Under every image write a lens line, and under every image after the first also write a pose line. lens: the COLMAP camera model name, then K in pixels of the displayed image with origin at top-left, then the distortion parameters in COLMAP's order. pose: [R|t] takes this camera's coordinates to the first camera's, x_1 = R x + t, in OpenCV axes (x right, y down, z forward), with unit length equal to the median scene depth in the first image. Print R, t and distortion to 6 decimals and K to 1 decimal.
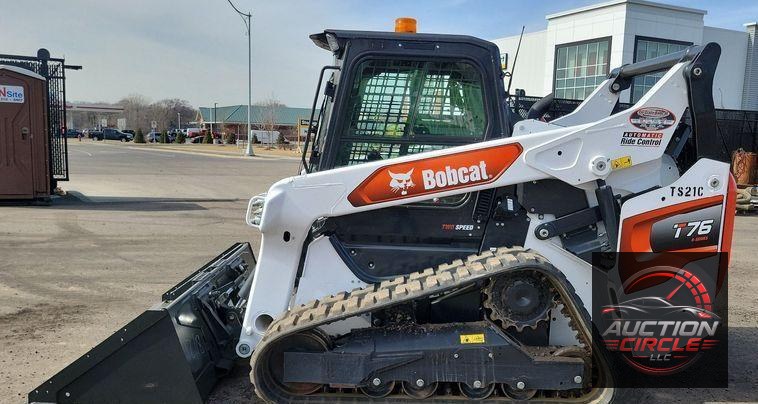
lens RADIAL K [[670.5, 0, 403.6], [0, 670.5, 228.5], [0, 0, 1]] dist [0.042552, -0.000233]
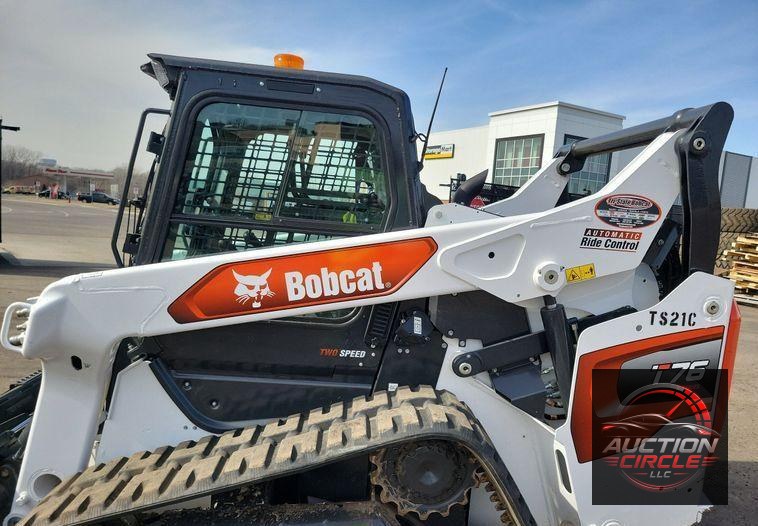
lens RADIAL K [[569.5, 0, 391.6], [0, 569.5, 277.4], [0, 0, 1]] dist [0.056091, -0.048198]
pose [[0.998004, 0.040408, 0.048537, 0.104425], [-0.039312, 0.998955, -0.023326, -0.071910], [-0.049429, 0.021371, 0.998549, 0.429973]]
